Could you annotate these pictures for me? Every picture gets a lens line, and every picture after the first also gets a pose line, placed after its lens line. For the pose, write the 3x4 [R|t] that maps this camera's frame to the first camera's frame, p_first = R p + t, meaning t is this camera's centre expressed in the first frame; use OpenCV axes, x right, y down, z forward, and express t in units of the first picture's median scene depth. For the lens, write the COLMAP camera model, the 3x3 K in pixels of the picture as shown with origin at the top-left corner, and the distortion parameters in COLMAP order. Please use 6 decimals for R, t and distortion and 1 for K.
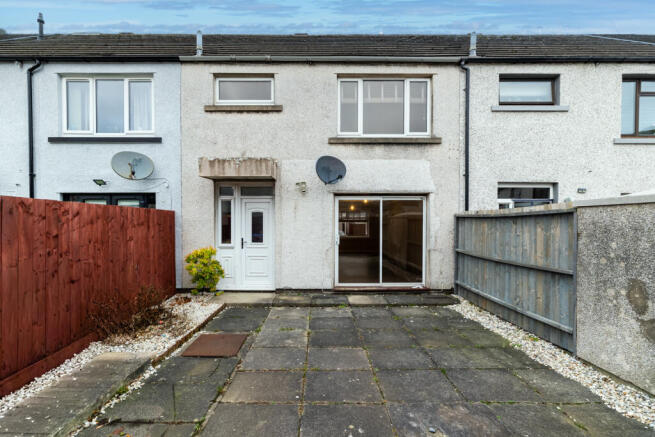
lens RADIAL K [[282.4, 0, 319.5], [0, 282.4, 212.7], [0, 0, 1]] dist [-0.000347, 0.000064]
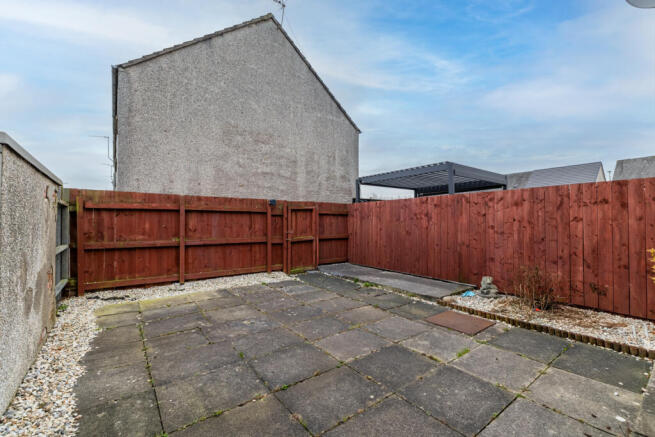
lens RADIAL K [[282.4, 0, 319.5], [0, 282.4, 212.7], [0, 0, 1]] dist [-0.000347, 0.000064]
pose [[-0.810641, -0.021322, -0.585155, 0.673937], [0.022014, 0.997520, -0.066845, 0.148565], [0.585130, -0.067069, -0.808162, 1.656059]]
